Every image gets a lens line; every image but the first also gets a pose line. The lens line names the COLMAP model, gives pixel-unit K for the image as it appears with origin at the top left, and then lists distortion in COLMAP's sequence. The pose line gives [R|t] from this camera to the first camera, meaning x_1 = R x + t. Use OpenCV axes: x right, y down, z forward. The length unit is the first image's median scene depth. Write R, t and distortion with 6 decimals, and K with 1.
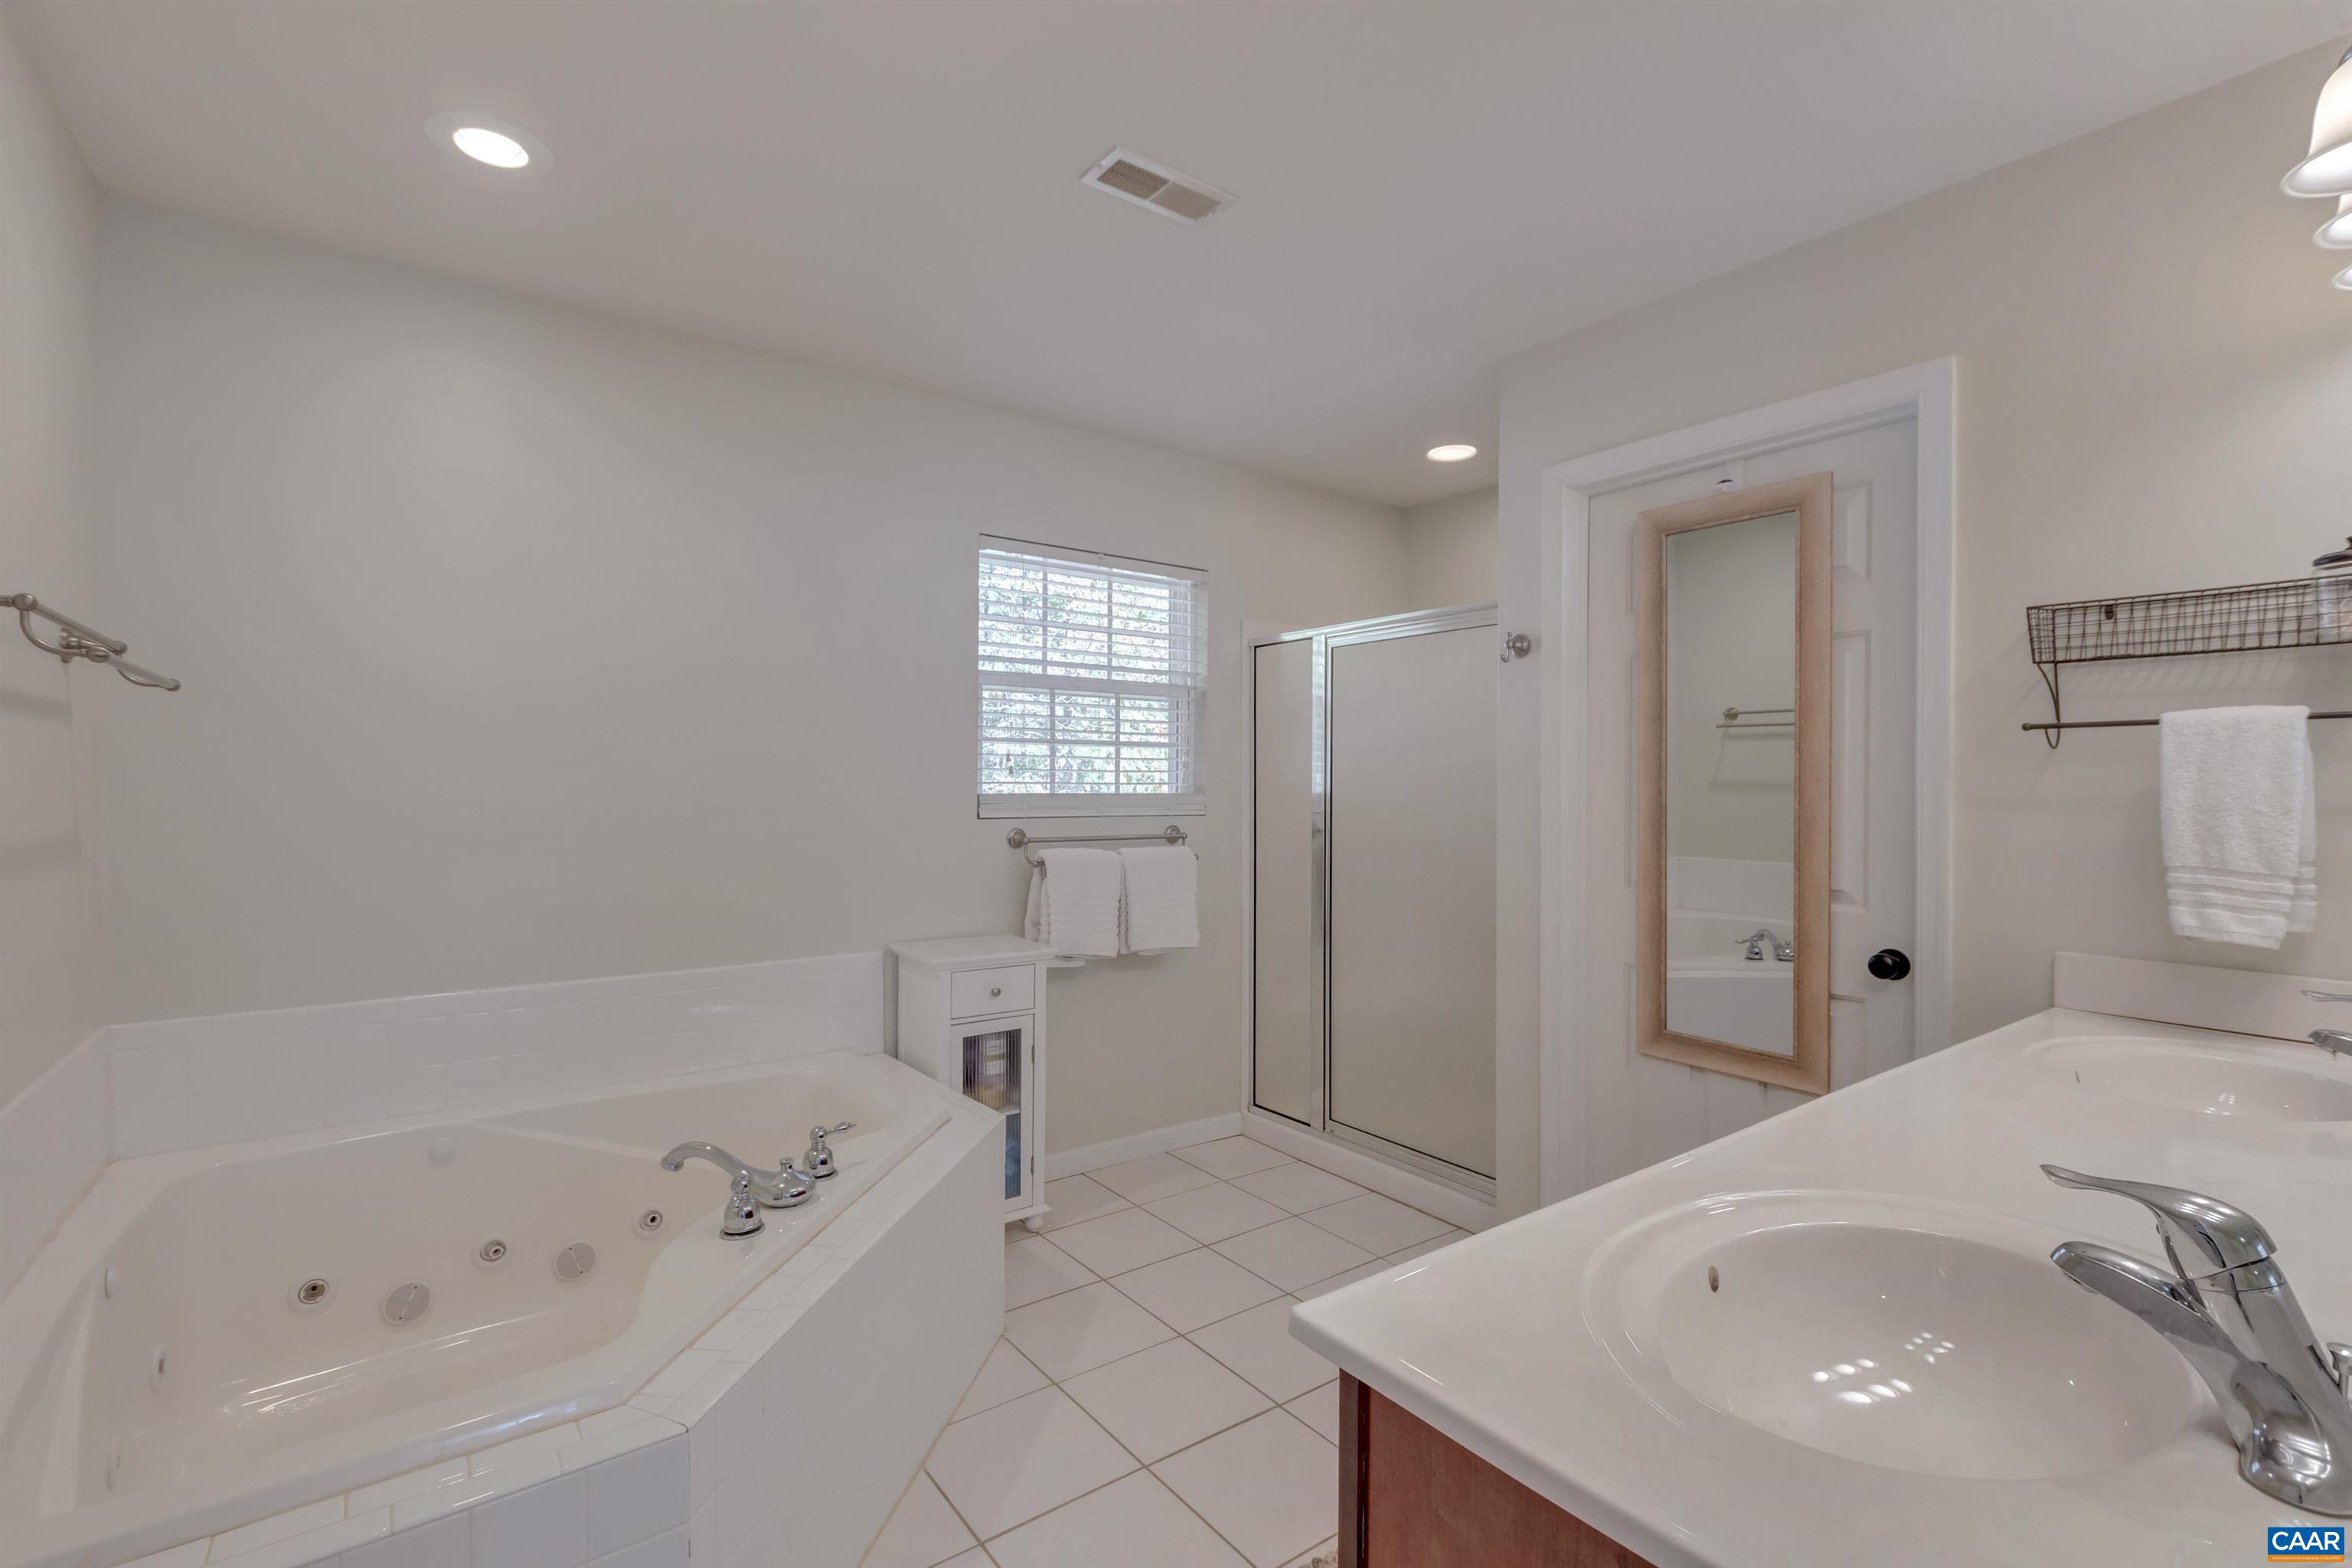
lens RADIAL K [[1067.1, 0, 1172.3], [0, 1067.1, 784.7], [0, 0, 1]] dist [0.009638, -0.003204]
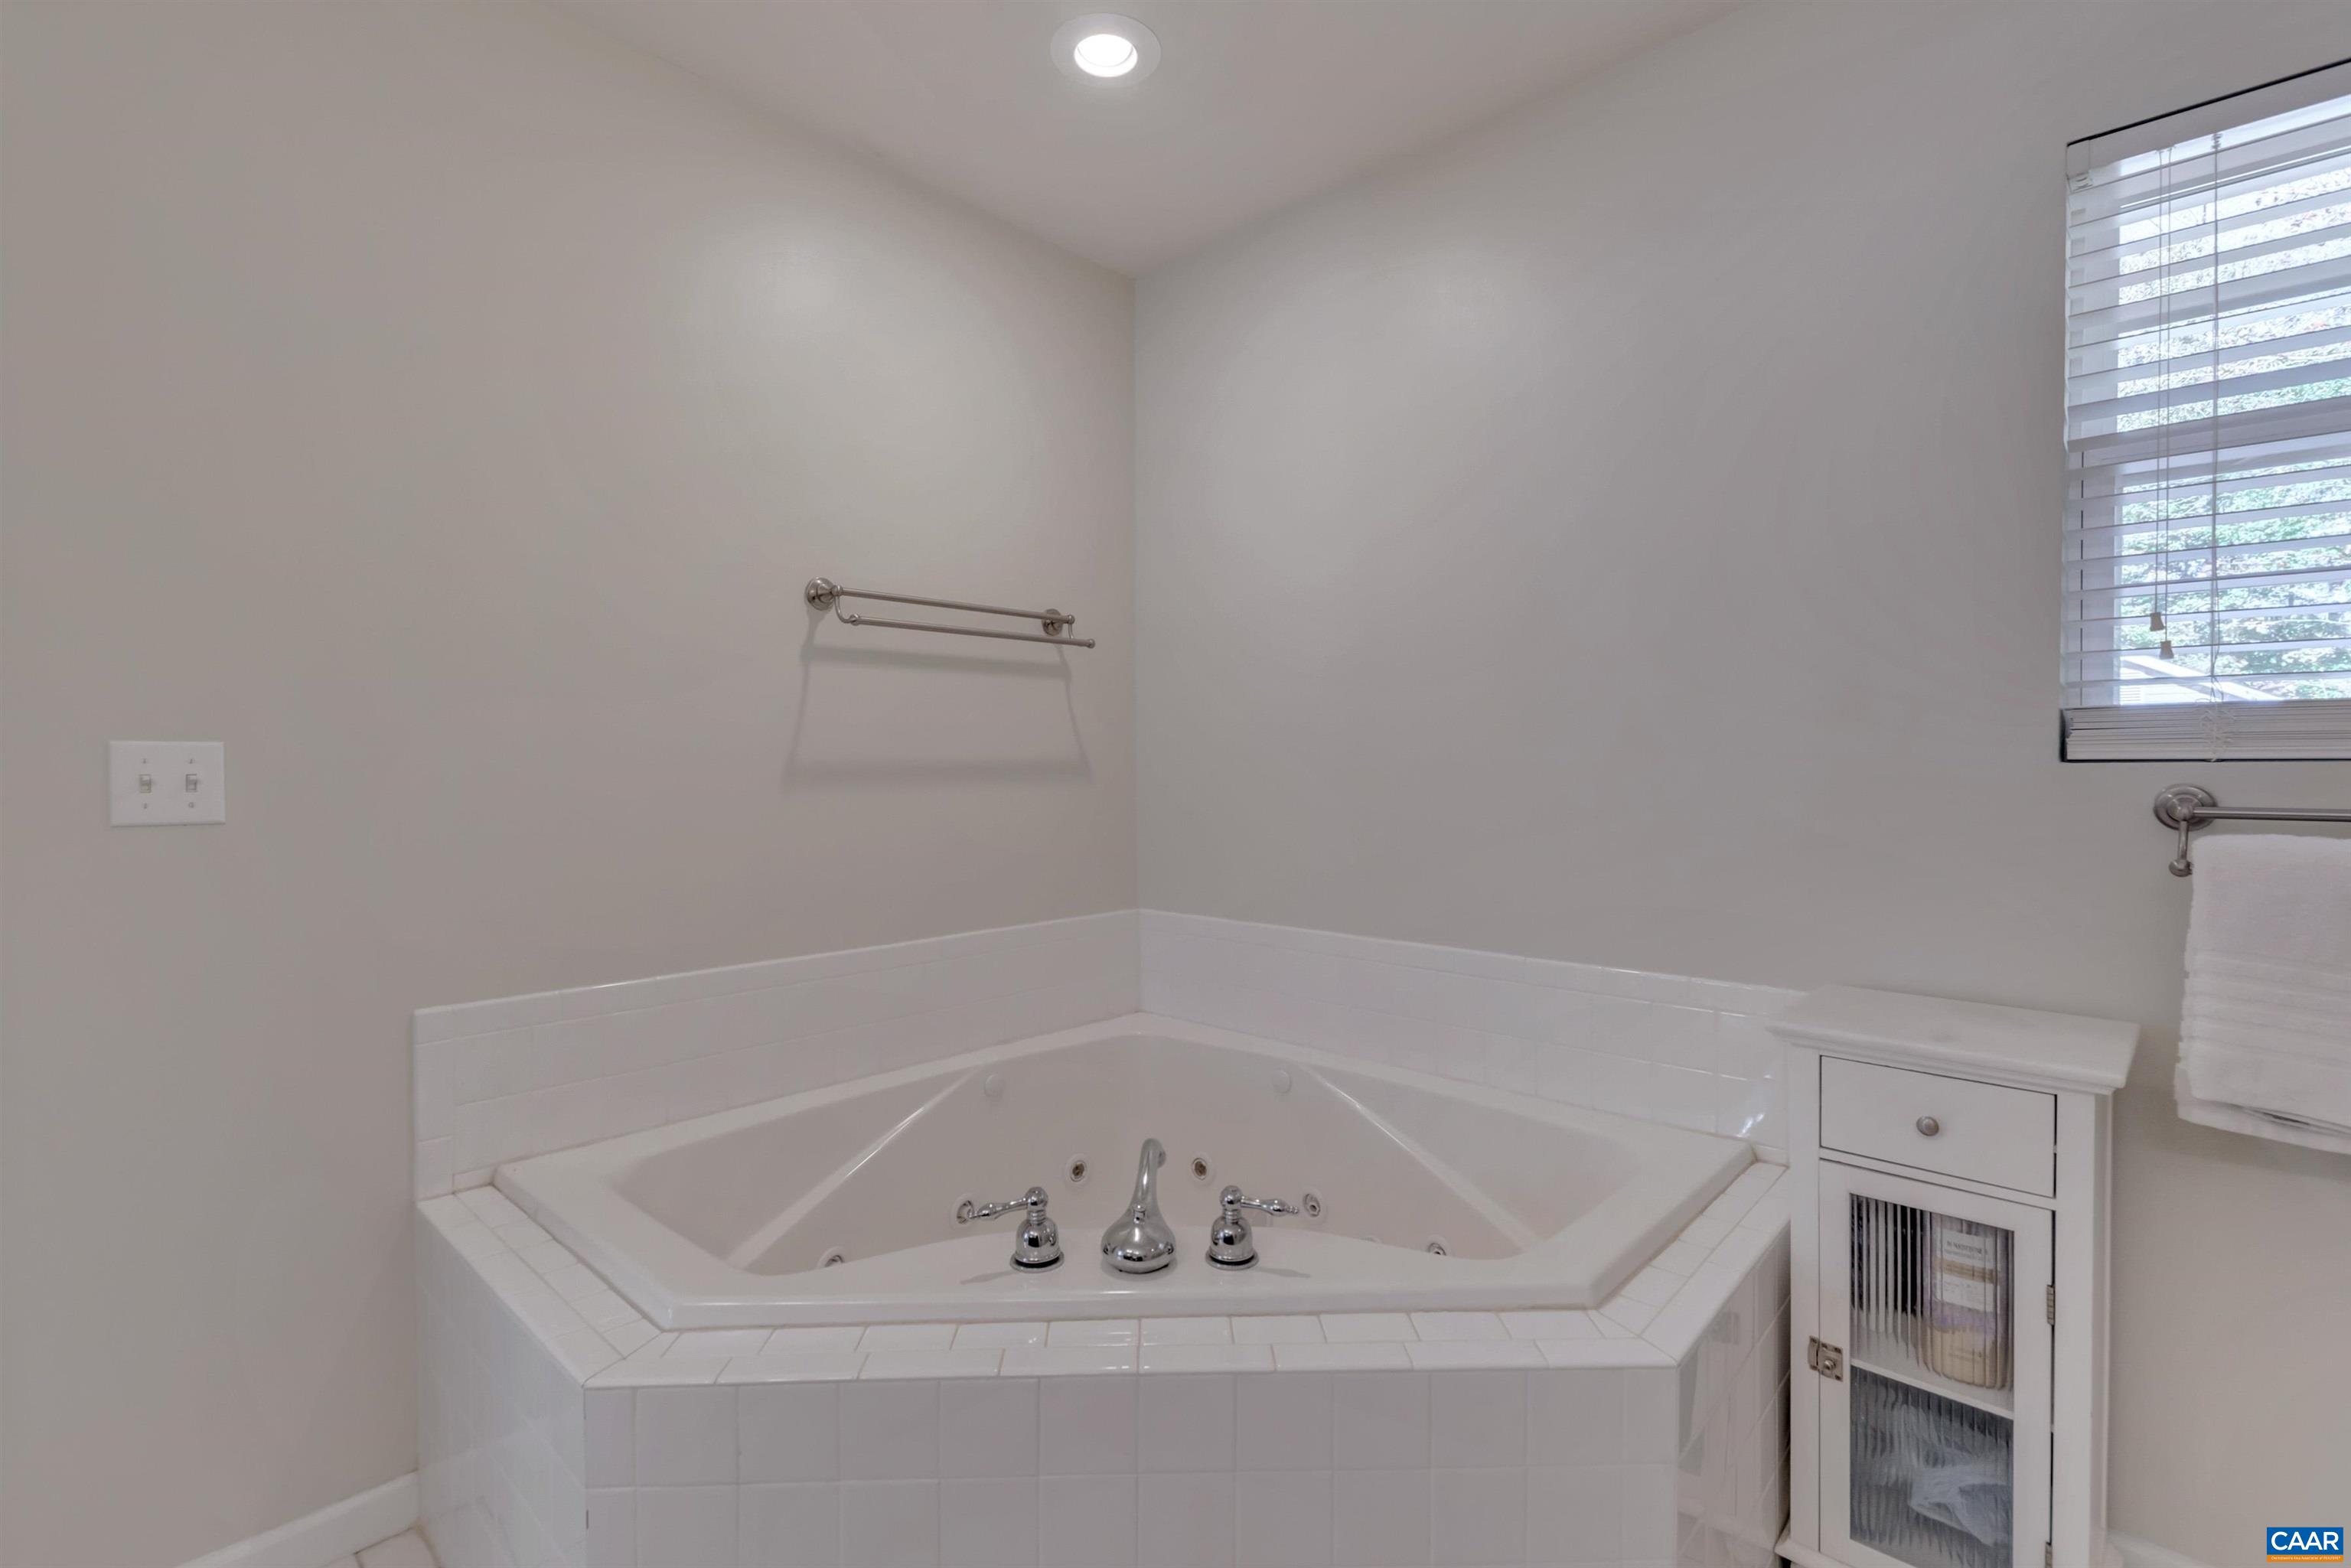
lens RADIAL K [[1066.6, 0, 1175.0], [0, 1066.6, 772.2], [0, 0, 1]] dist [0.009638, -0.003204]
pose [[0.188247, 0.004818, -0.982110, 0.206546], [-0.000520, 0.999988, 0.004806, 0.034895], [0.982122, -0.000394, 0.188247, 0.532043]]
